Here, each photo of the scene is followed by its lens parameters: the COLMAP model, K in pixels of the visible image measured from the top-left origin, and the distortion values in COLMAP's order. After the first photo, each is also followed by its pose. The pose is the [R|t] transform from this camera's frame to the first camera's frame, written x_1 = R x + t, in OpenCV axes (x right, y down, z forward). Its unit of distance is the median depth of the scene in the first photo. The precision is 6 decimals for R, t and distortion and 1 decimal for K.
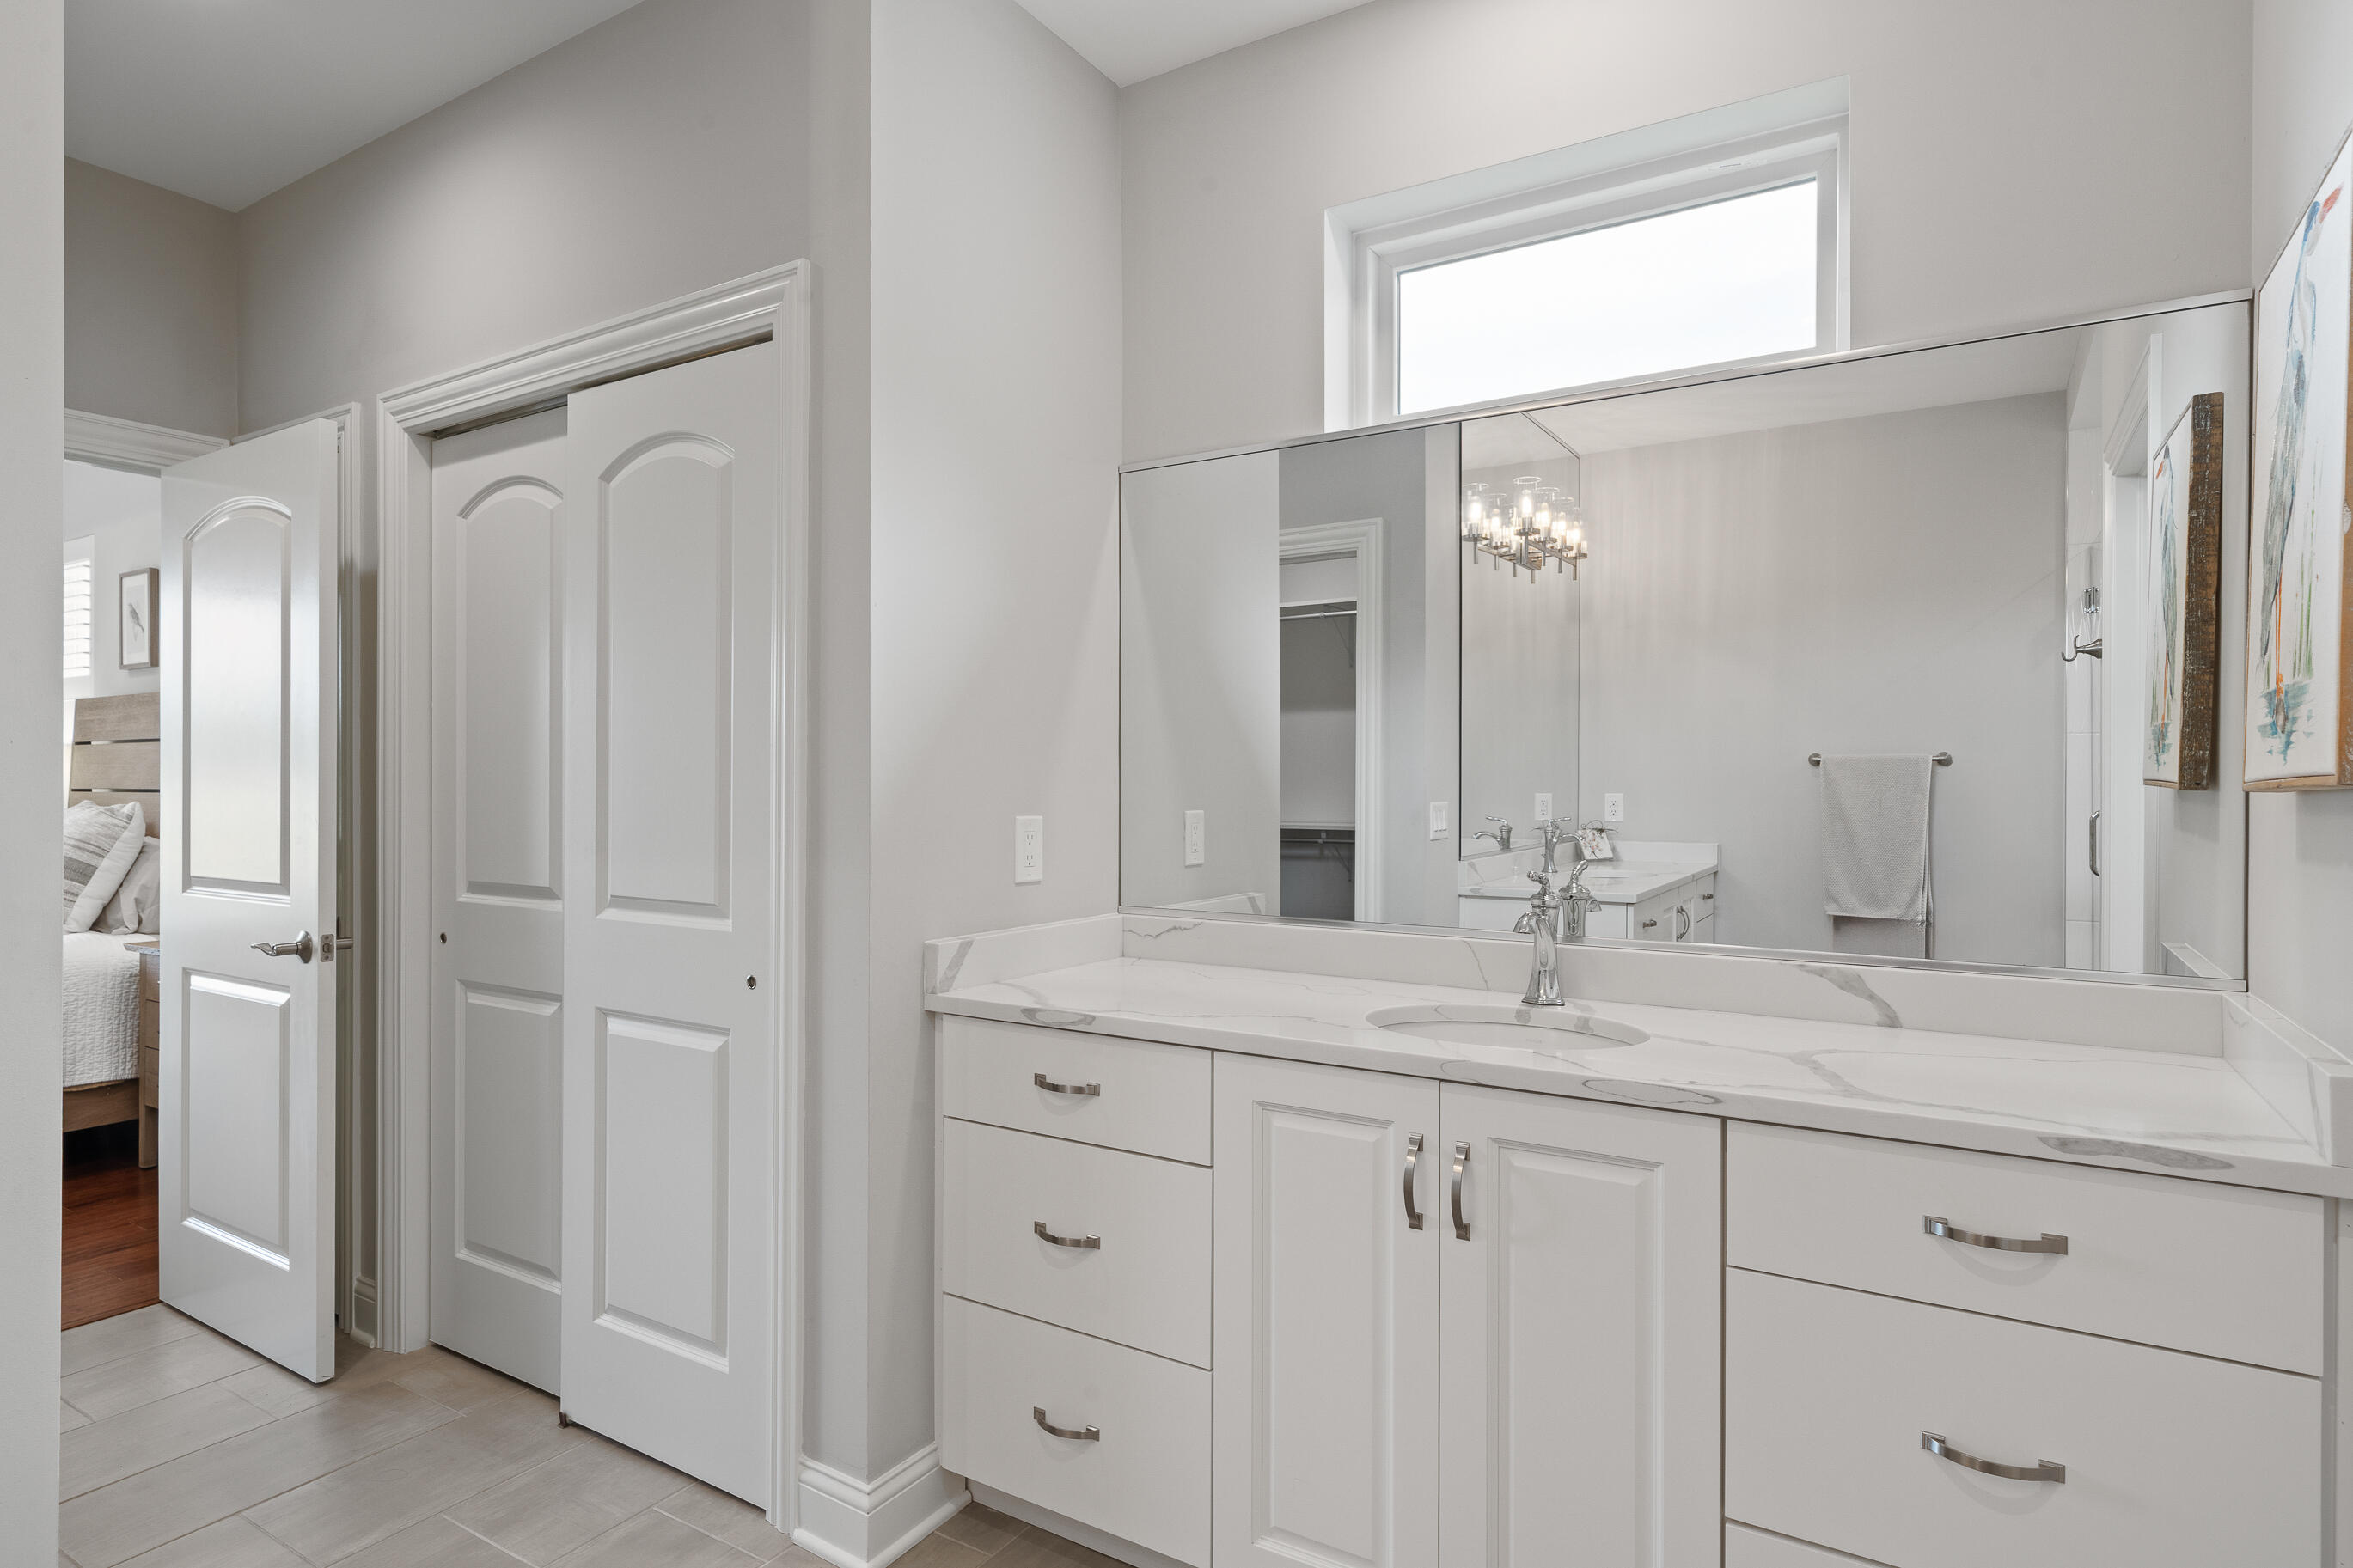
lens RADIAL K [[1260.8, 0, 1171.1], [0, 1260.8, 784.2], [0, 0, 1]] dist [0.016527, 0.000847]
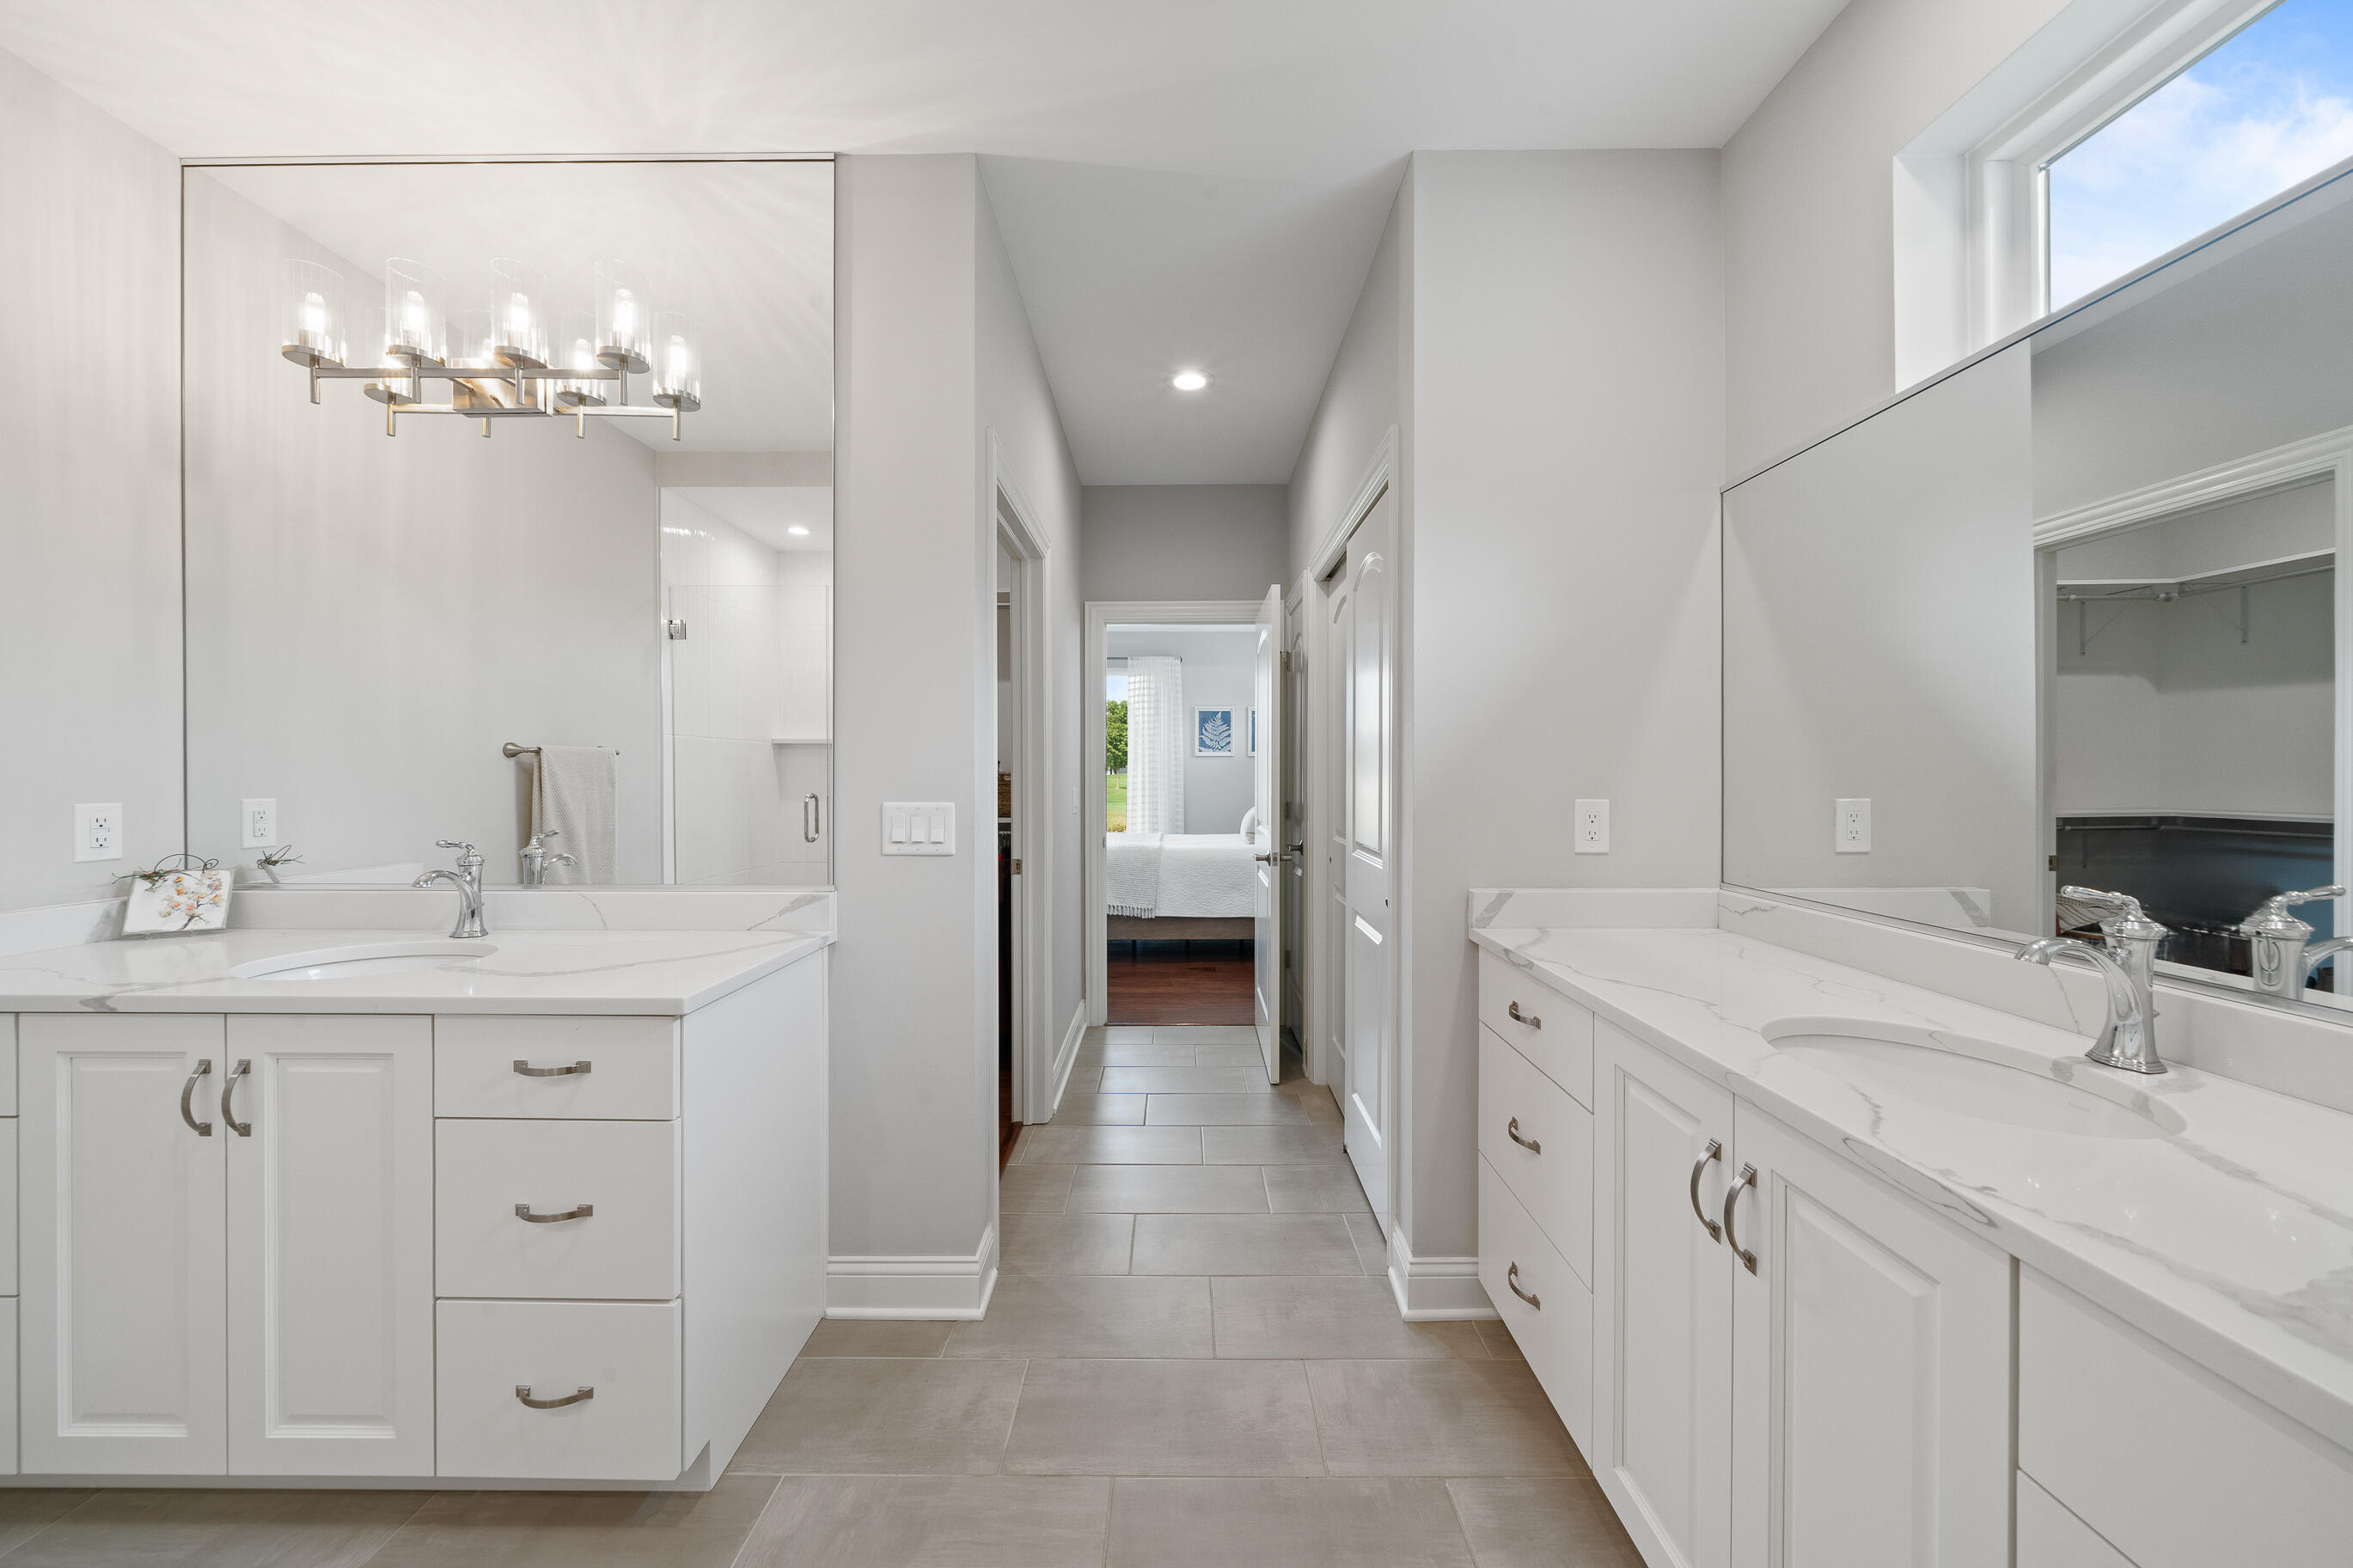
lens RADIAL K [[831.7, 0, 1180.6], [0, 831.7, 778.4], [0, 0, 1]] dist [0.001716, 0.000285]
pose [[0.547683, 0.005011, -0.836671, 0.348134], [0.002159, 0.999970, 0.007402, -0.001793], [0.836683, -0.005860, 0.547656, 0.223994]]
